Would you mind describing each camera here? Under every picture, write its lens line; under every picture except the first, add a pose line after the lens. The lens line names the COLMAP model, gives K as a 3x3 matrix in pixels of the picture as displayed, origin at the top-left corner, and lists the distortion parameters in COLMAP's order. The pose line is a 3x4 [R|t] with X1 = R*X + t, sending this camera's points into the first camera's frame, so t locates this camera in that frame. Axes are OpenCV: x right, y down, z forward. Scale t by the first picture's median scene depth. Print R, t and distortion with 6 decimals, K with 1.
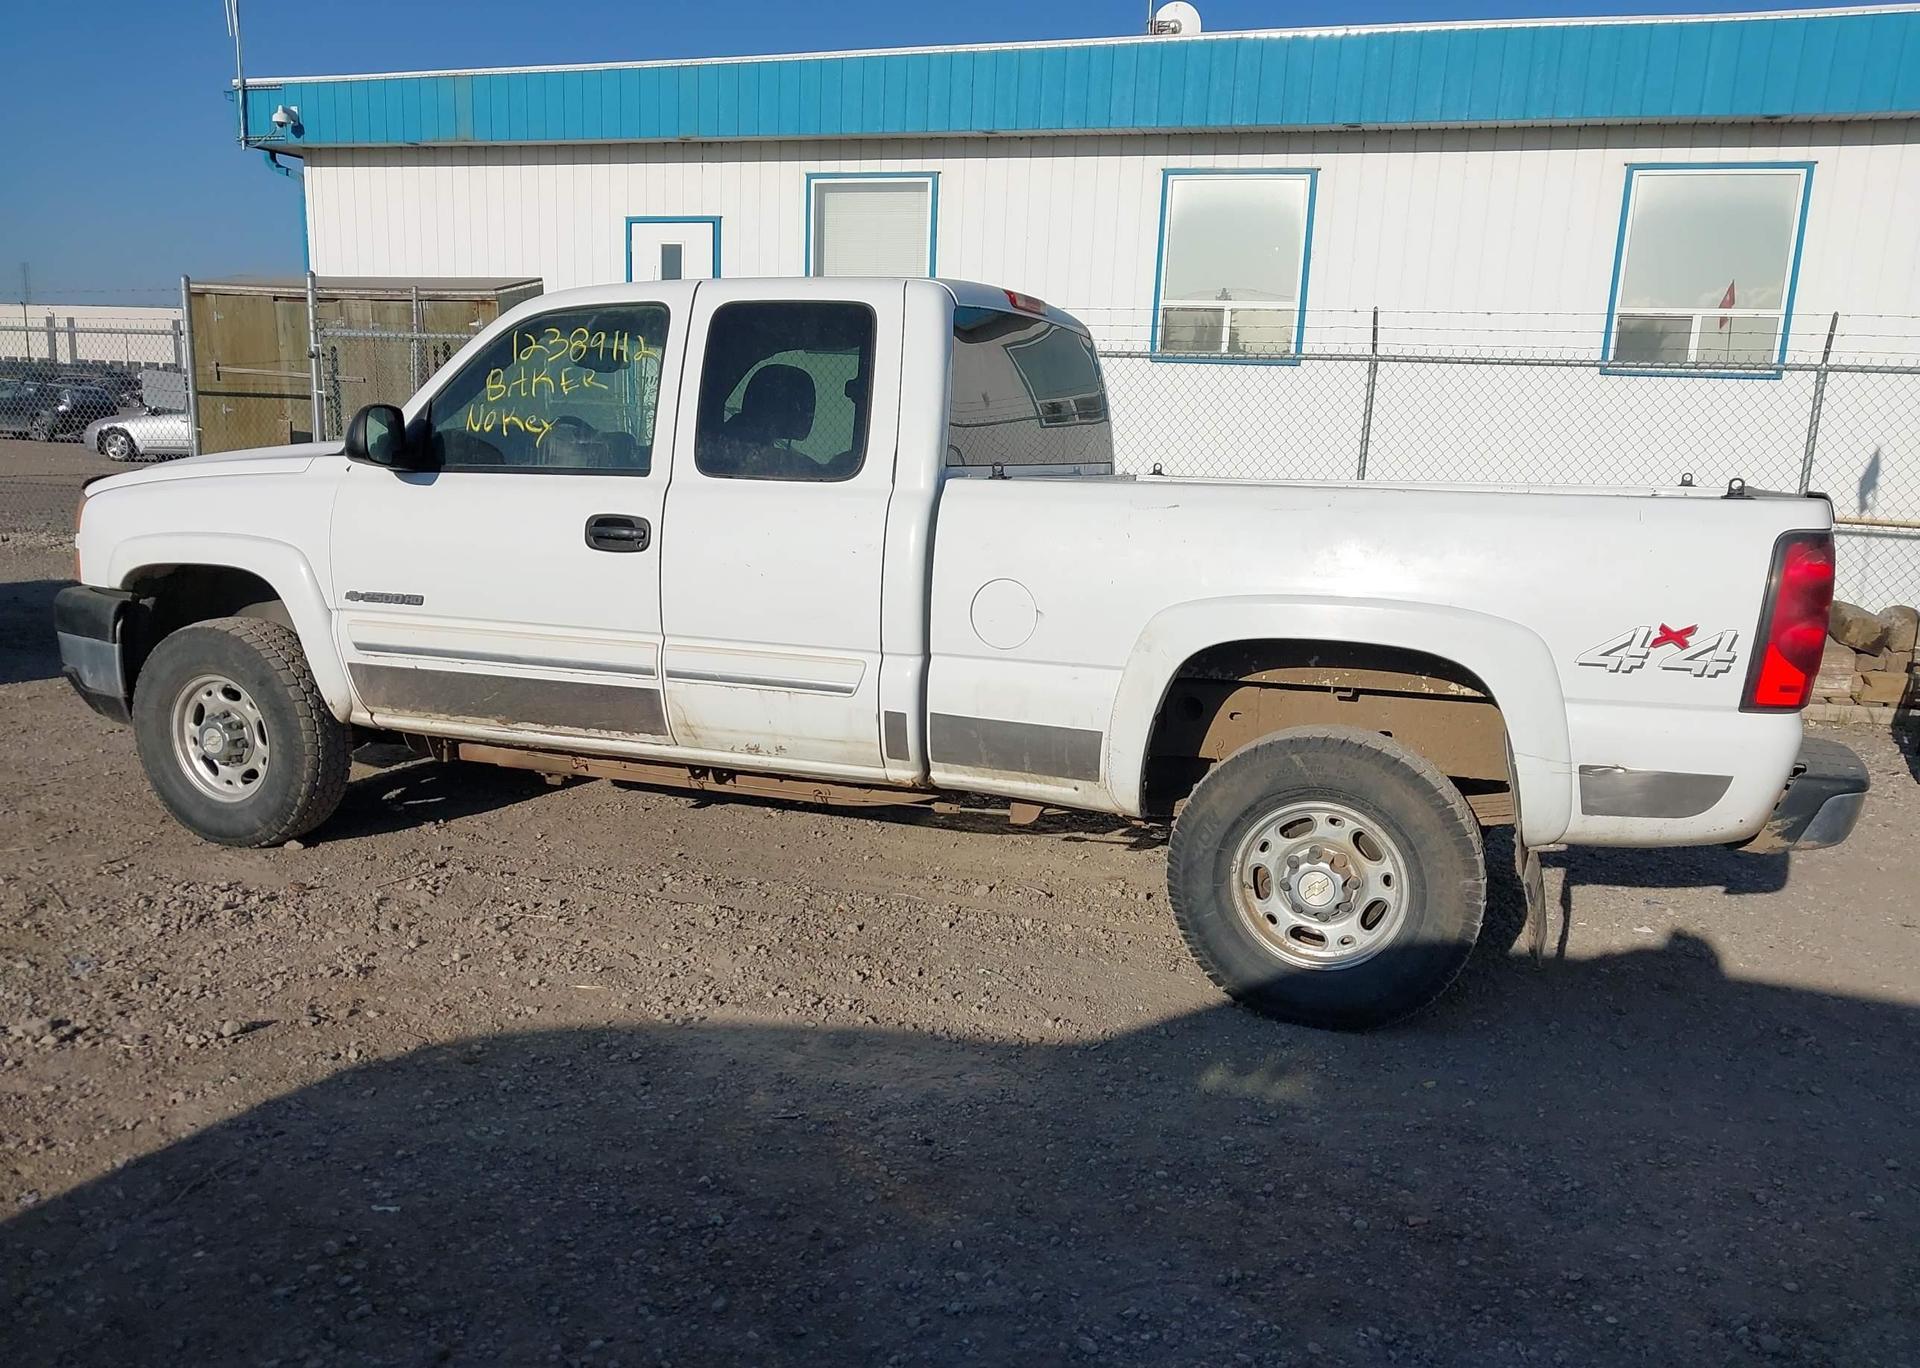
lens RADIAL K [[1519.7, 0, 960.9], [0, 1519.7, 740.3], [0, 0, 1]] dist [0.029300, -0.028225]
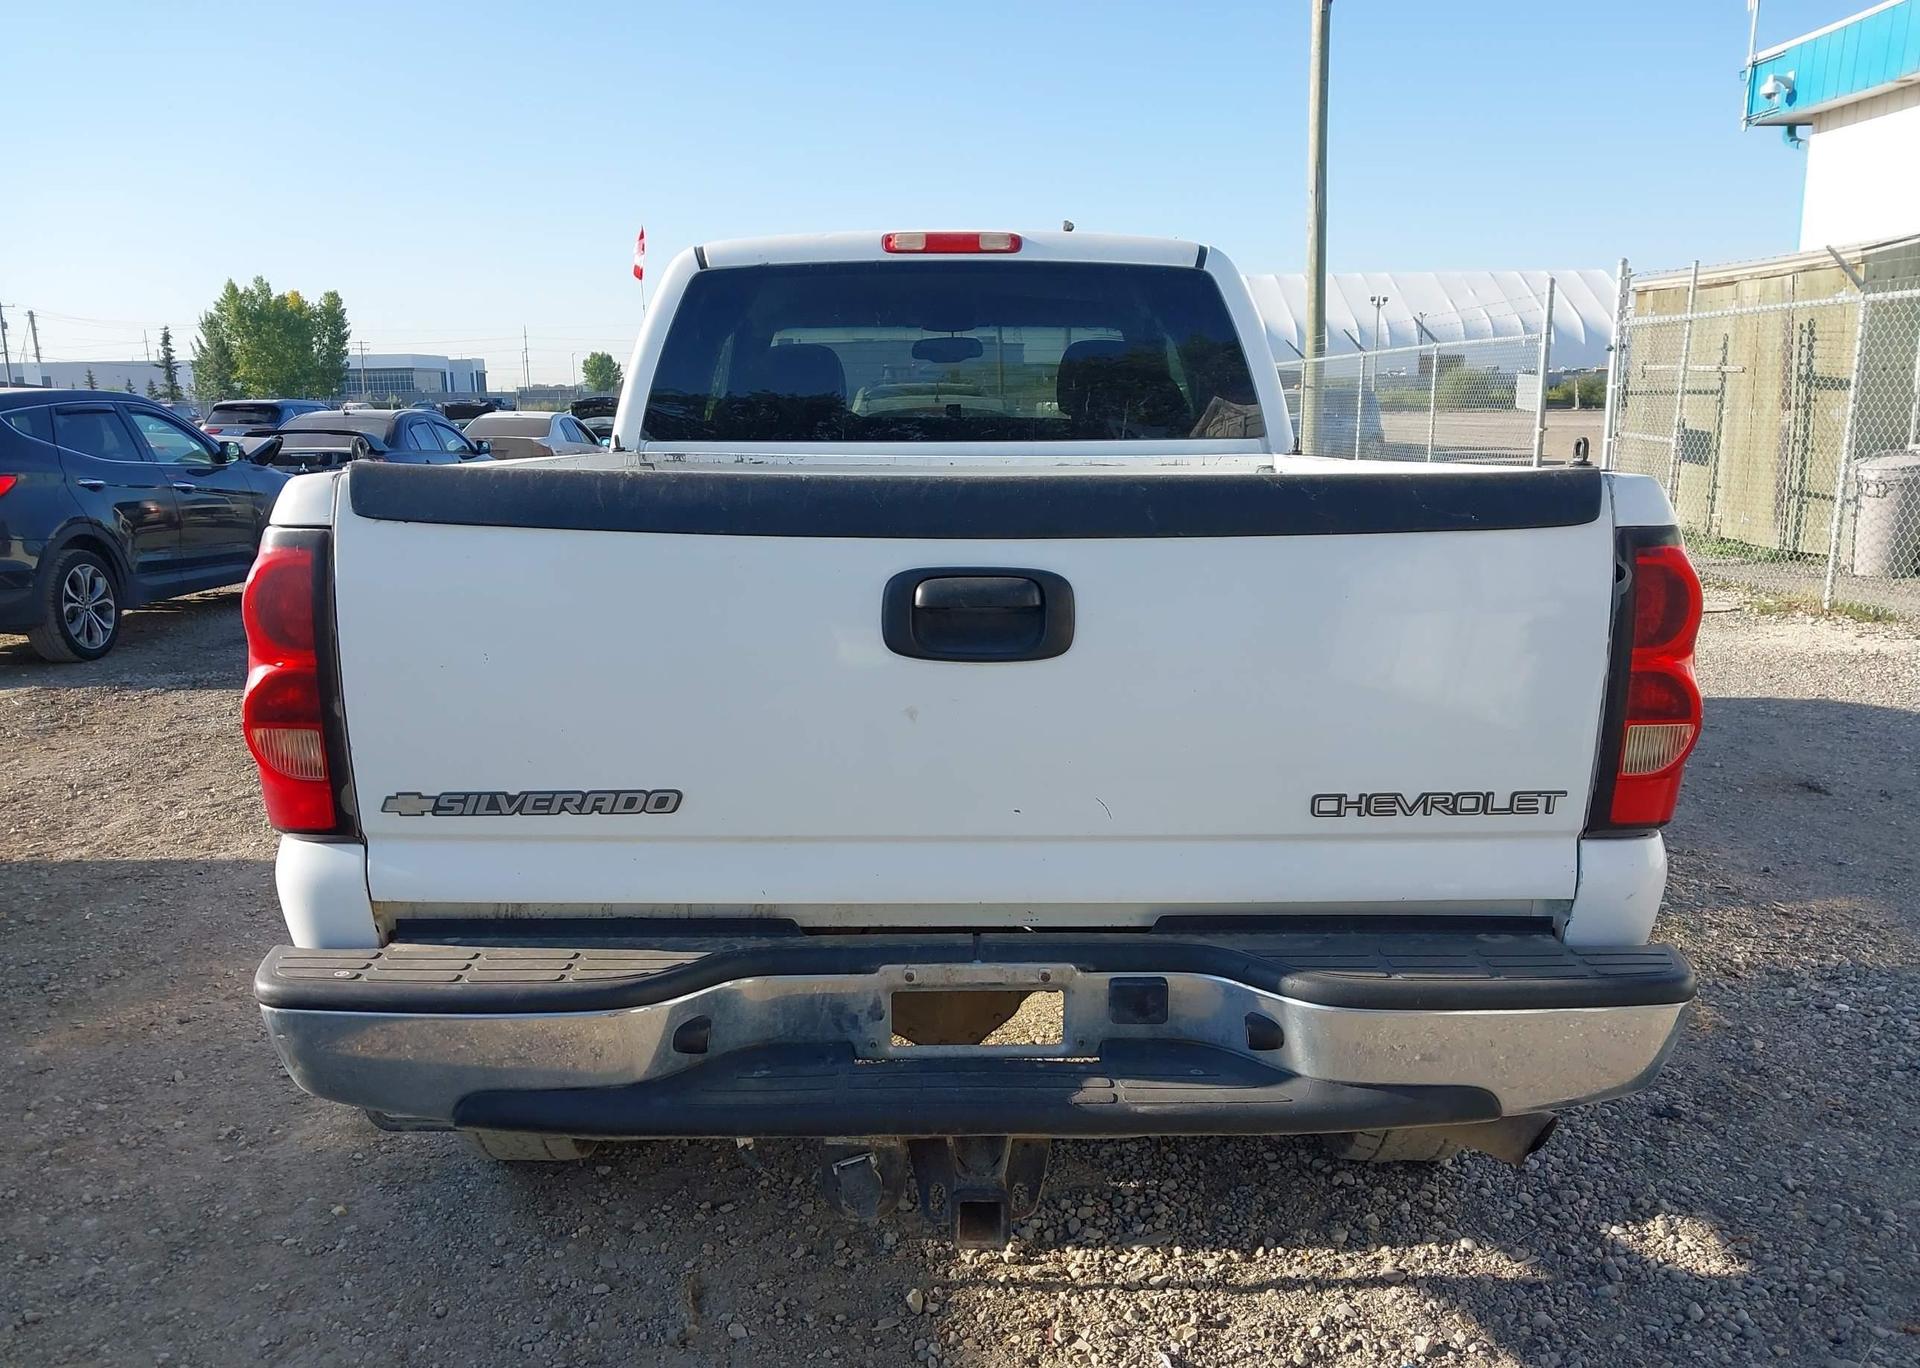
lens RADIAL K [[1525.2, 0, 961.2], [0, 1525.2, 726.5], [0, 0, 1]] dist [0.051371, -0.078669]
pose [[0.380890, 0.154108, -0.911687, 0.883379], [-0.166109, 0.981375, 0.096490, -0.120266], [0.909577, 0.114688, 0.399395, 0.746604]]
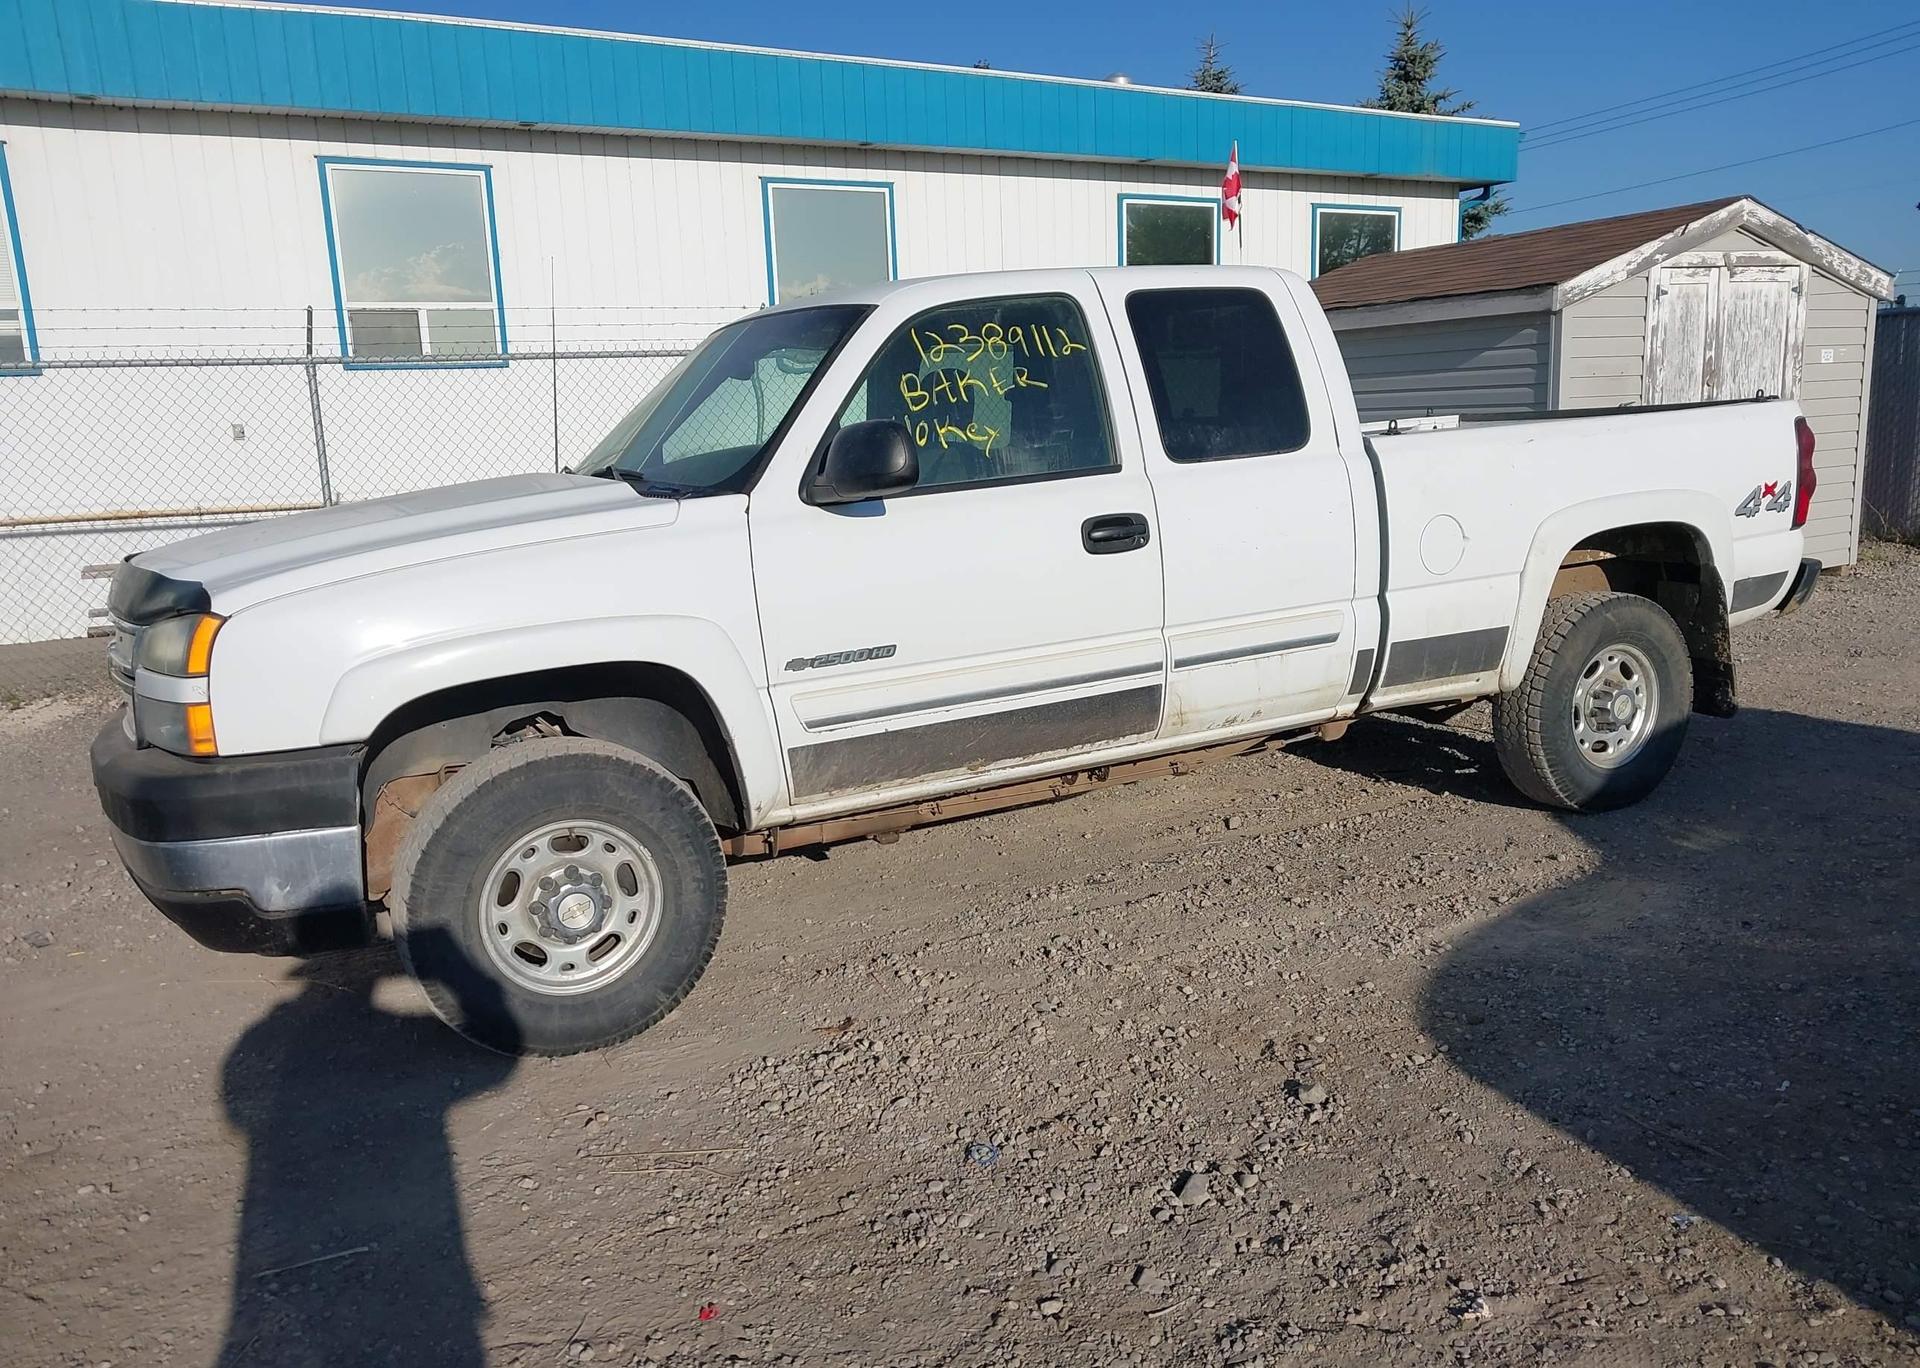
lens RADIAL K [[1531.5, 0, 962.8], [0, 1531.5, 728.2], [0, 0, 1]] dist [0.013231, 0.012028]
pose [[0.651779, -0.217294, 0.726614, -0.984671], [0.225825, 0.970223, 0.087579, -0.118437], [-0.724008, 0.107005, 0.681442, 0.407817]]
